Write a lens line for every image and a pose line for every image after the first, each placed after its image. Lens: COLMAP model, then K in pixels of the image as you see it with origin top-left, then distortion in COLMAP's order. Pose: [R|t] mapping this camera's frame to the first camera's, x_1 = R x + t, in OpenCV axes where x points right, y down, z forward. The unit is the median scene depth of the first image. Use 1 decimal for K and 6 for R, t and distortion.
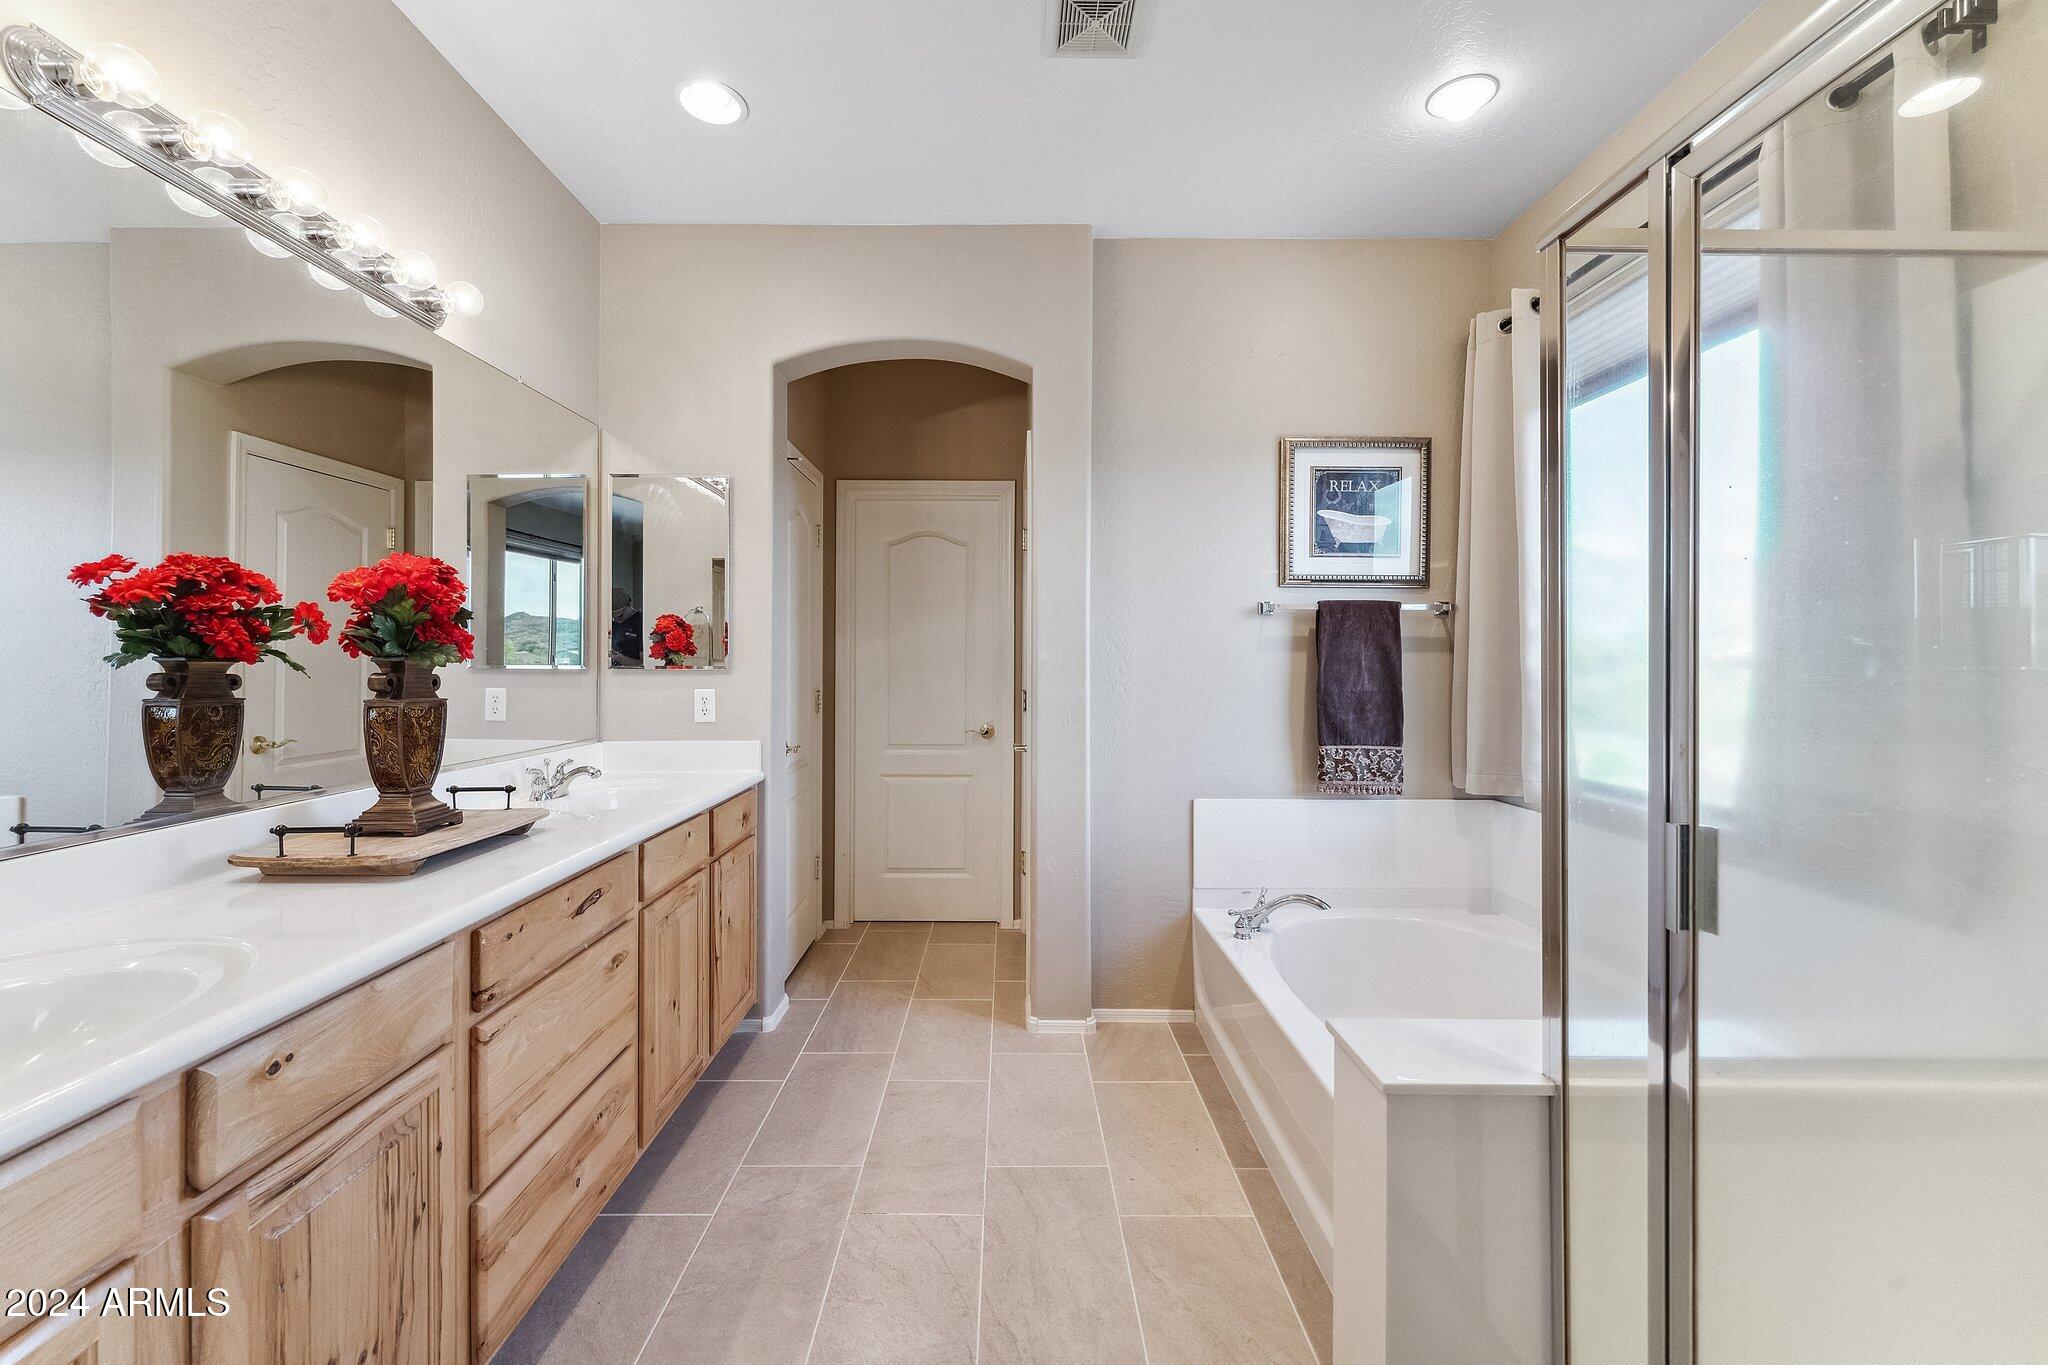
lens RADIAL K [[830.5, 0, 1006.8], [0, 830.5, 659.7], [0, 0, 1]] dist [0.001644, 0.000082]
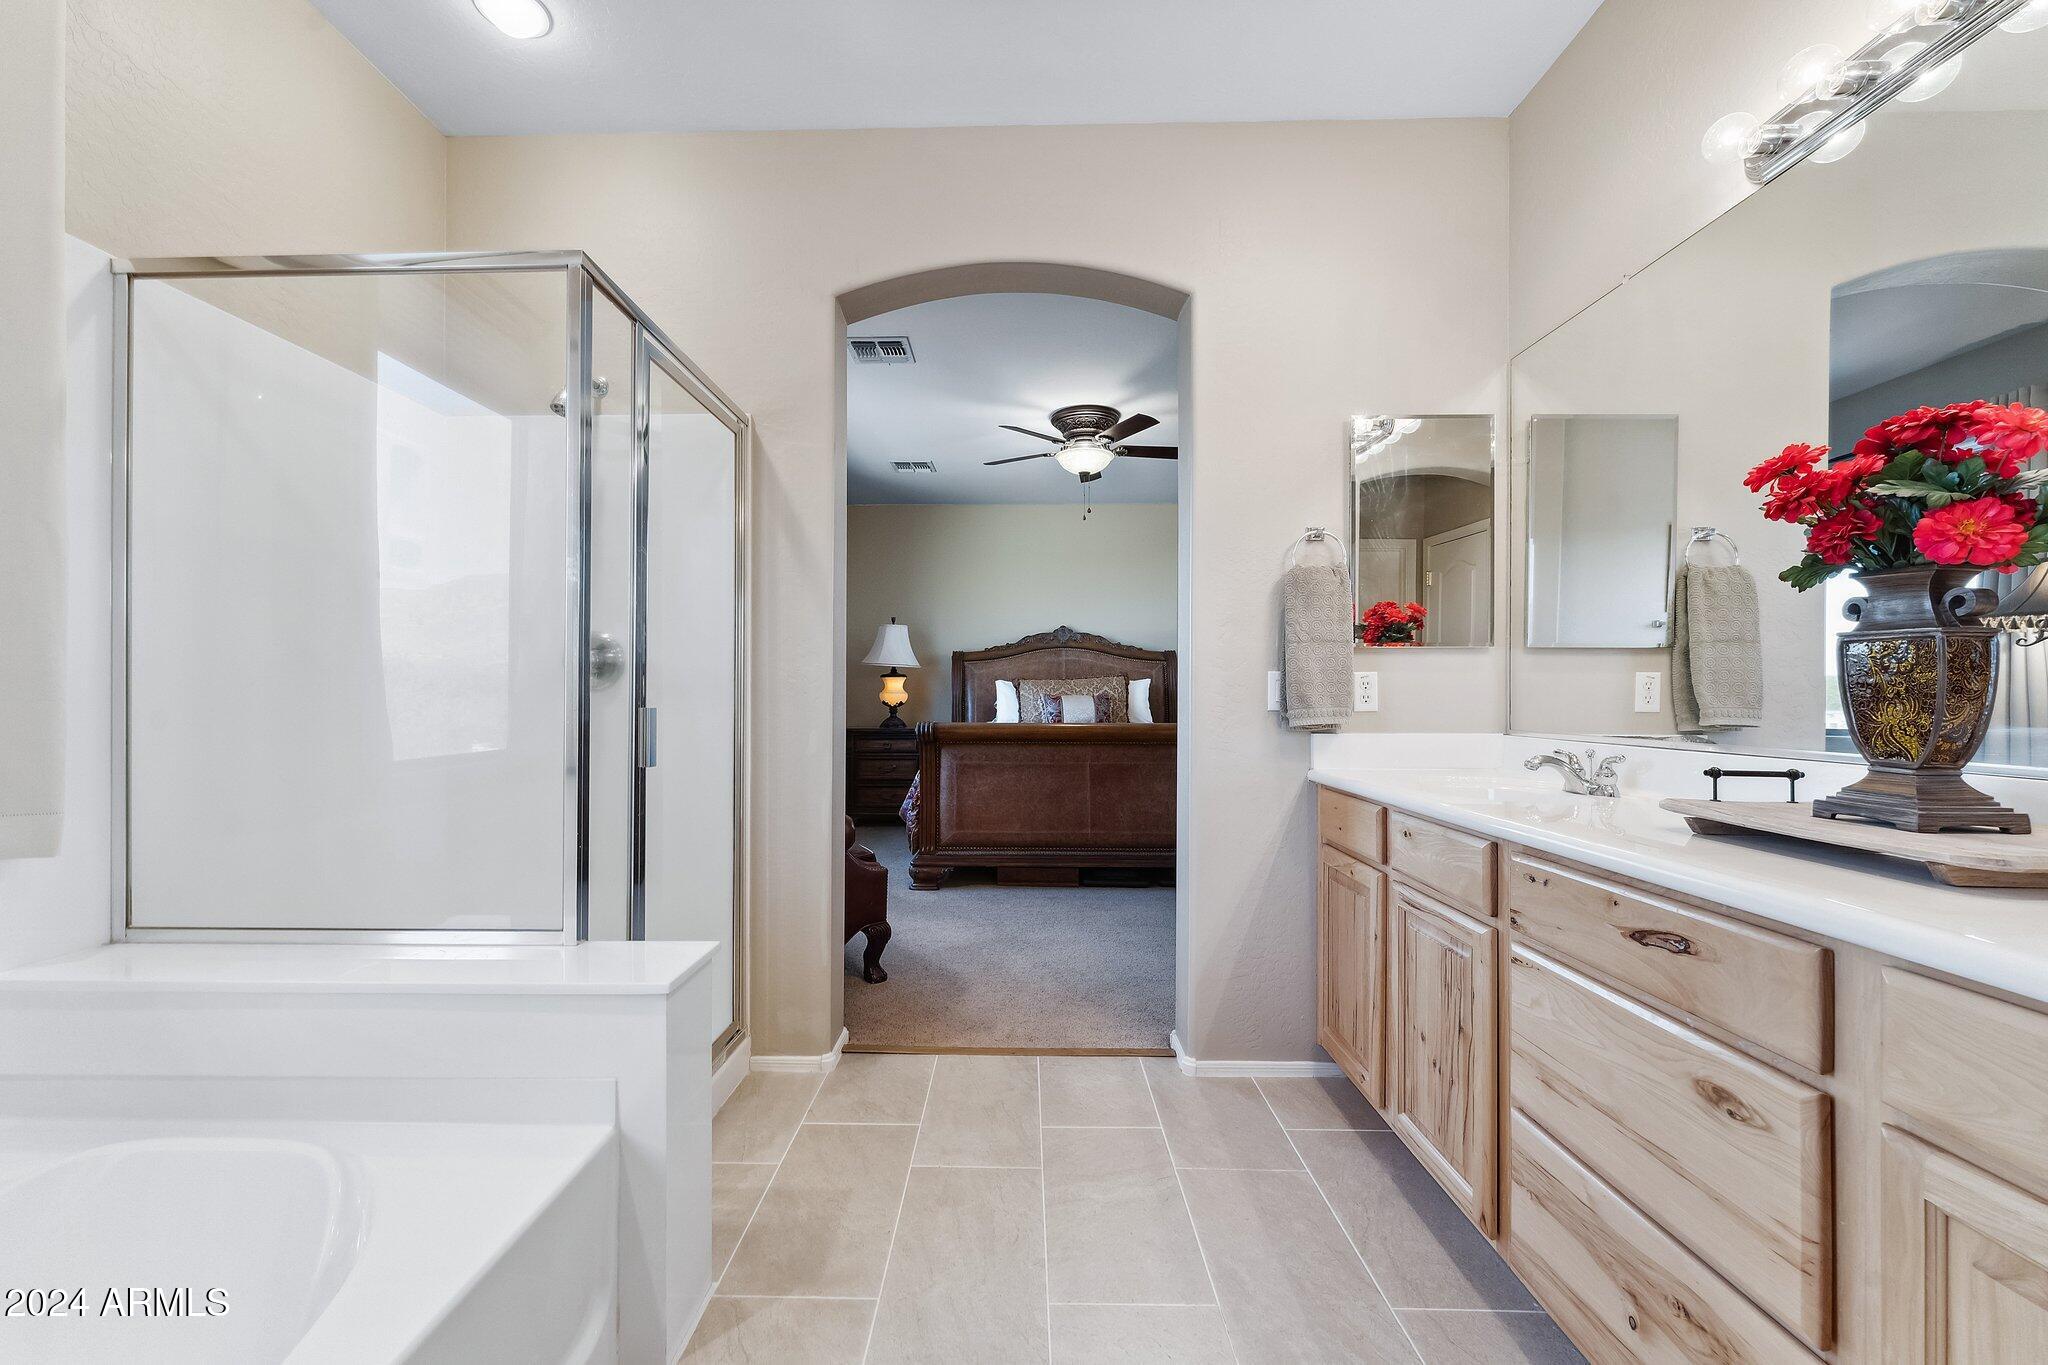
lens RADIAL K [[830.5, 0, 1006.8], [0, 830.5, 659.7], [0, 0, 1]] dist [0.001644, 0.000082]
pose [[-0.999755, -0.001891, 0.022068, -0.008369], [-0.002867, 0.999015, -0.044282, 0.120568], [-0.021962, -0.044334, -0.998775, 1.948702]]
